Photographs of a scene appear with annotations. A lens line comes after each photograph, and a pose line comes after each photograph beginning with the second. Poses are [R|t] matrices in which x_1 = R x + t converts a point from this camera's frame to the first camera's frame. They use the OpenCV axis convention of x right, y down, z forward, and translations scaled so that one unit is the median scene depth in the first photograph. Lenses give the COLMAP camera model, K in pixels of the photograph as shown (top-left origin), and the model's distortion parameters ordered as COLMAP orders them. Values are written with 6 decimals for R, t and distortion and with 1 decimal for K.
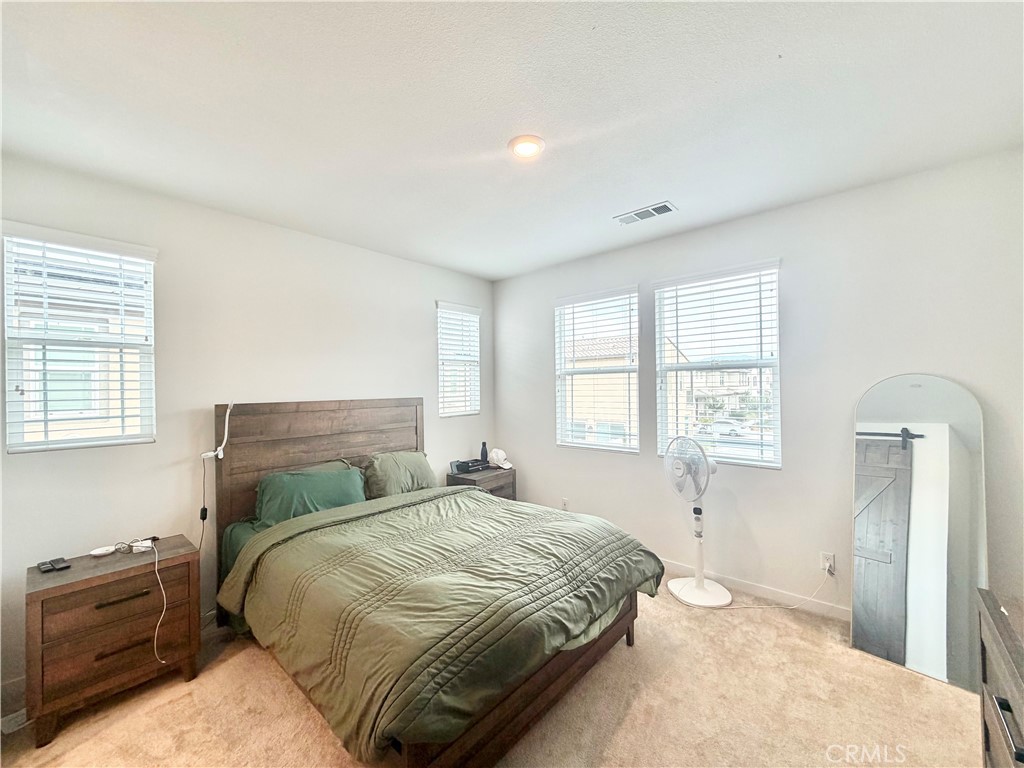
lens RADIAL K [[407.7, 0, 508.5], [0, 407.7, 386.0], [0, 0, 1]] dist [-0.001553, 0.000341]
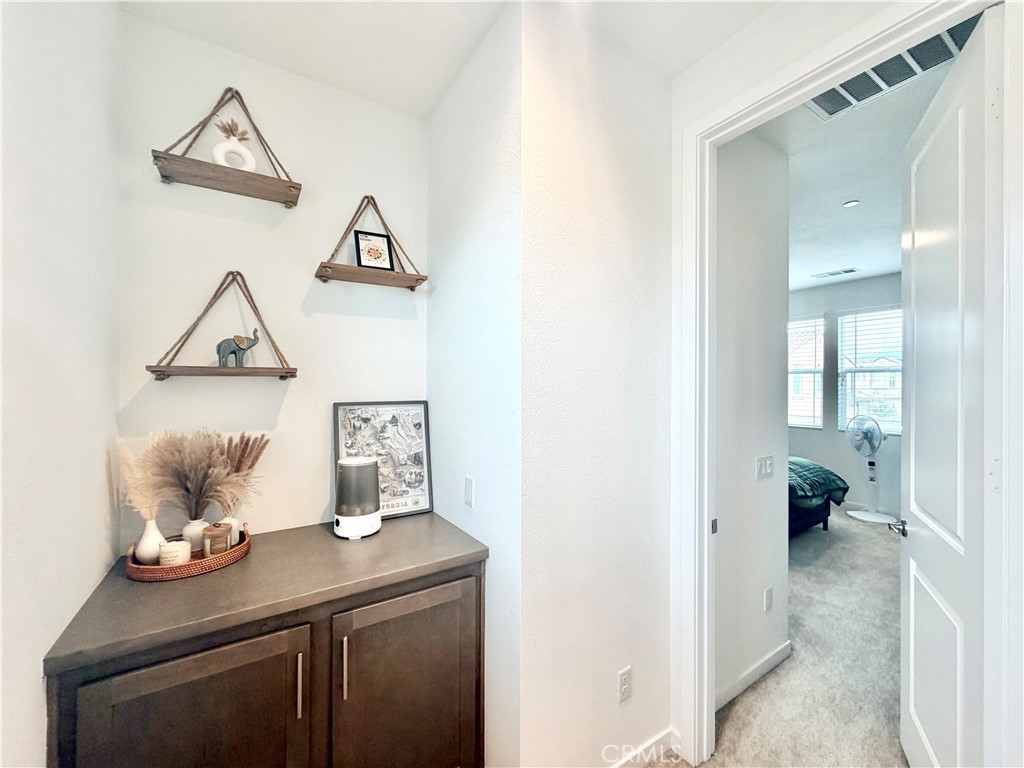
lens RADIAL K [[407.7, 0, 508.5], [0, 407.7, 386.0], [0, 0, 1]] dist [-0.001553, 0.000341]
pose [[0.962475, 0.015875, -0.270907, -0.430599], [-0.014072, 0.999864, 0.008594, 0.017257], [0.271007, -0.004460, 0.962567, -0.825847]]
